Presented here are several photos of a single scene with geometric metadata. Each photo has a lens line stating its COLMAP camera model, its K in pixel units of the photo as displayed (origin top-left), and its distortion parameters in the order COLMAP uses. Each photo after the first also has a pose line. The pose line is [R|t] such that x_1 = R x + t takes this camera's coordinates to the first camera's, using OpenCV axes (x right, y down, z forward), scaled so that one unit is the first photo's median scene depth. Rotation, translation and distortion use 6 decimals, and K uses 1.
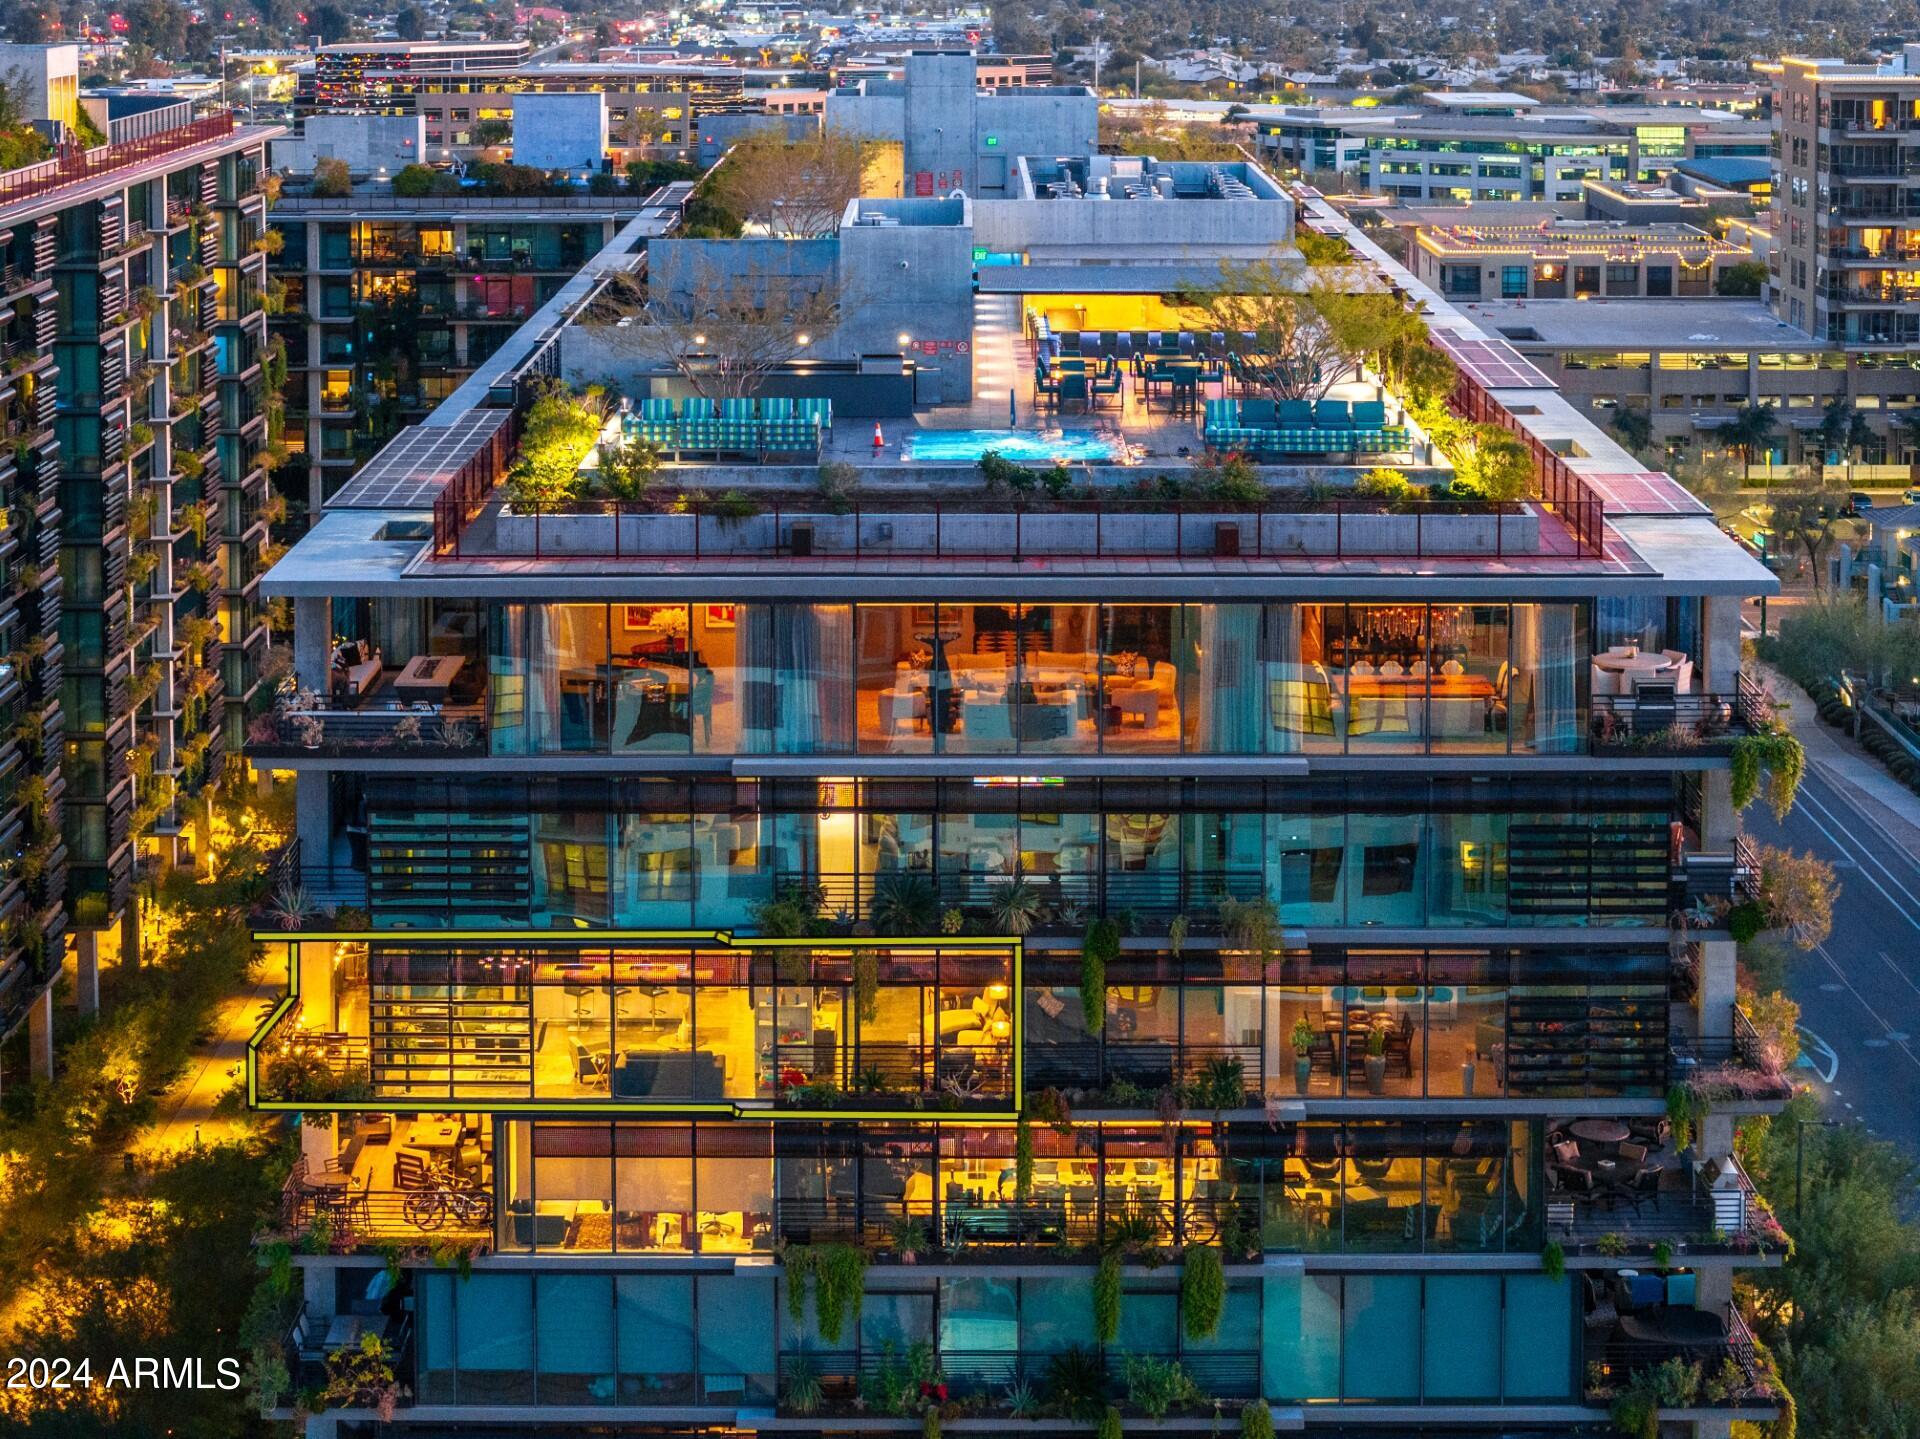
lens RADIAL K [[3686.6, 0, 896.8], [0, 3686.6, 716.4], [0, 0, 1]] dist [-0.061683, 0.148075]
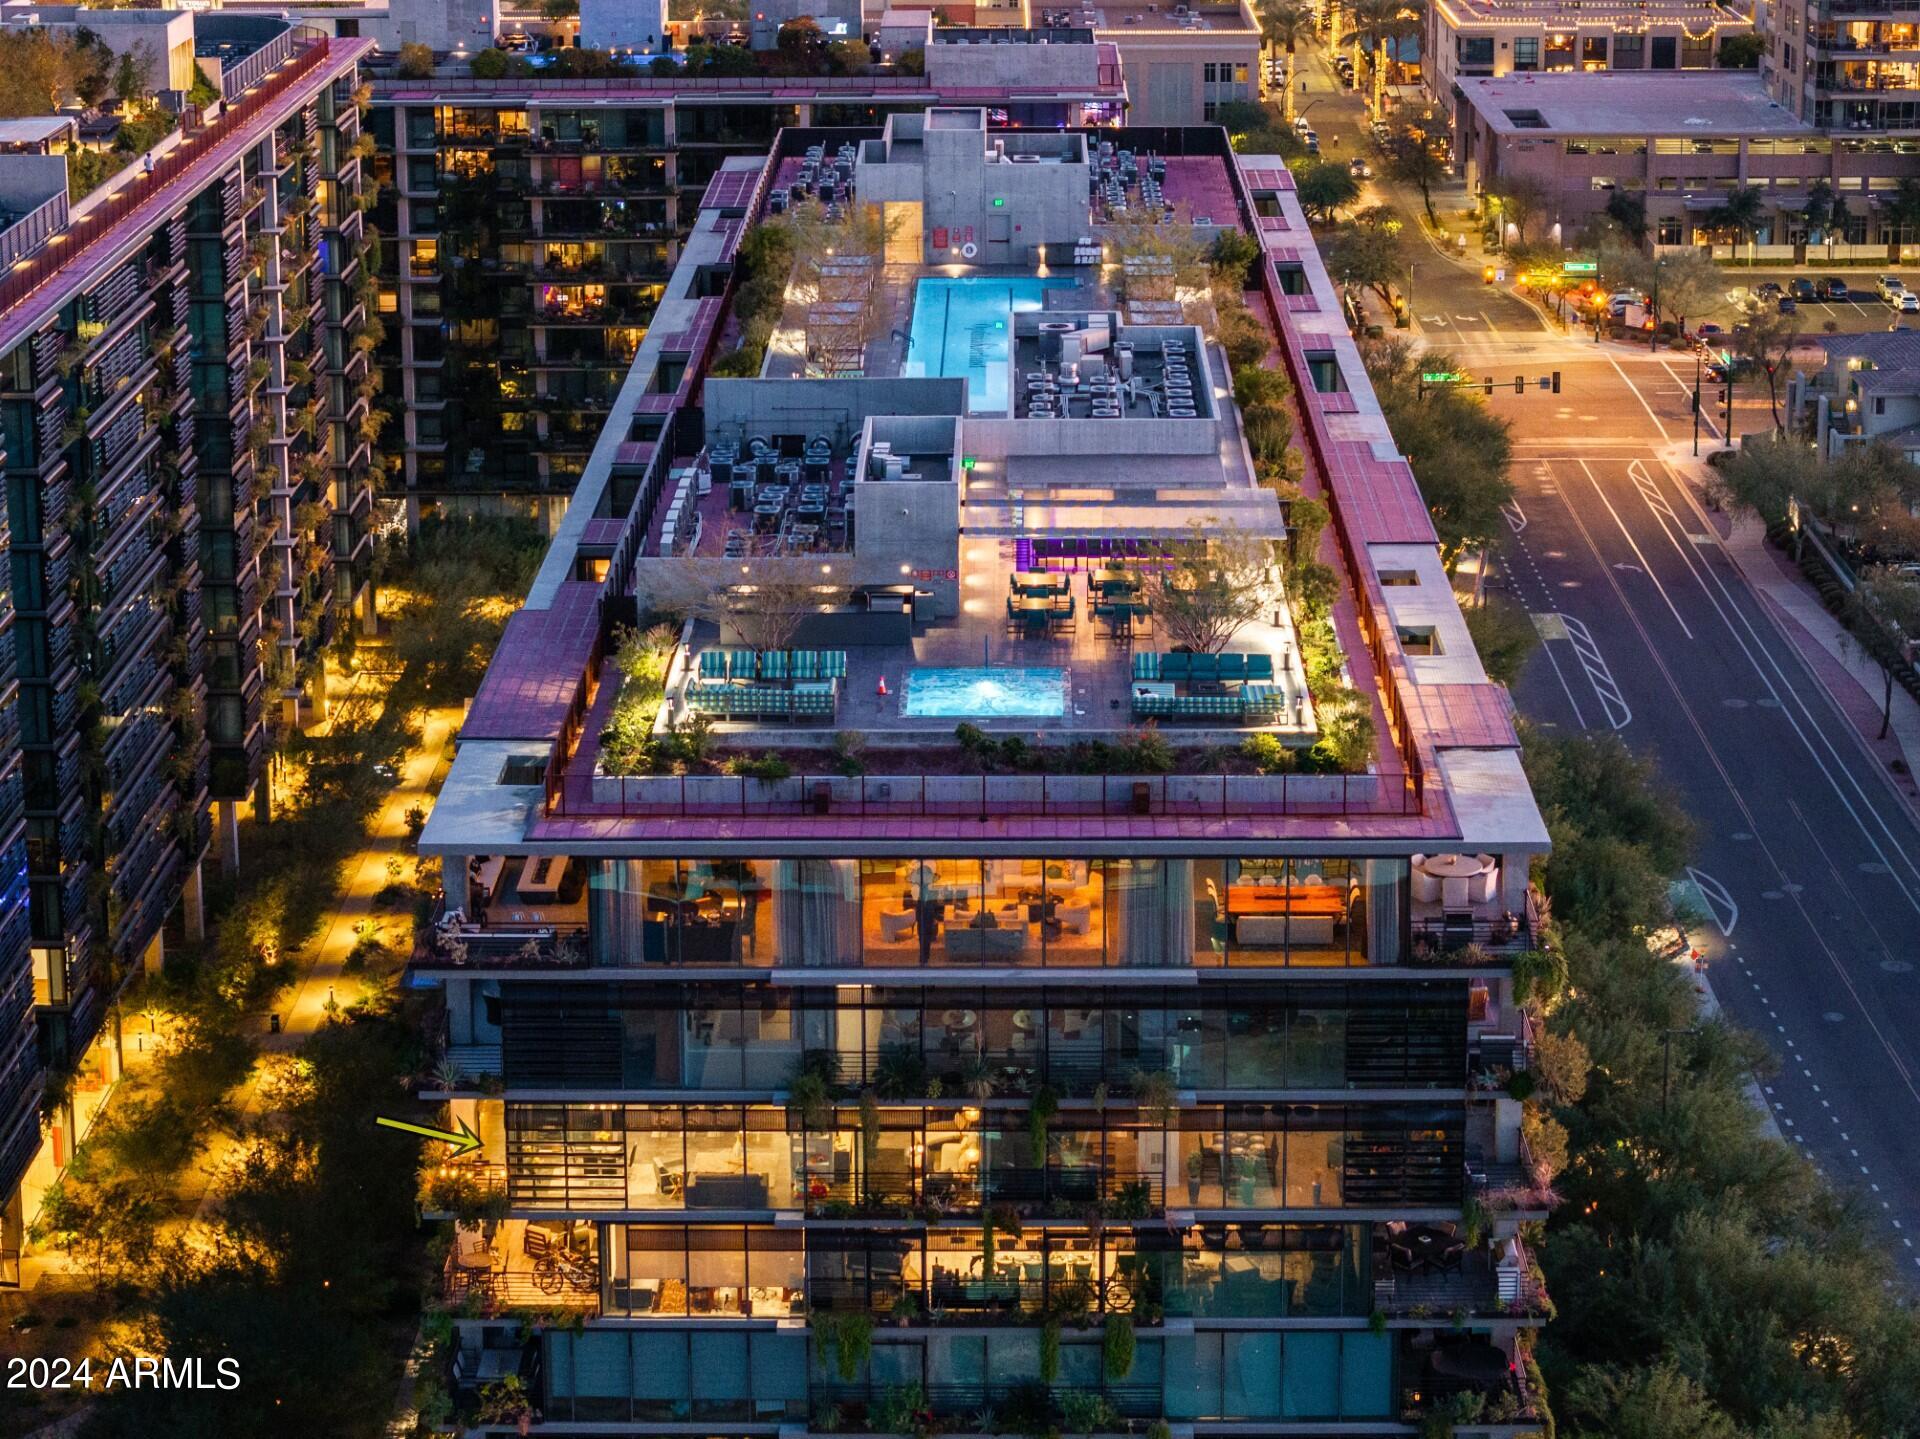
lens RADIAL K [[3910.6, 0, 960.0], [0, 3910.6, 719.5], [0, 0, 1]] dist [-0.121012, 0.723824]
pose [[0.999985, -0.001556, -0.005176, 0.031102], [0.002334, 0.988071, 0.153983, -0.289707], [0.004875, -0.153993, 0.988060, -0.385446]]
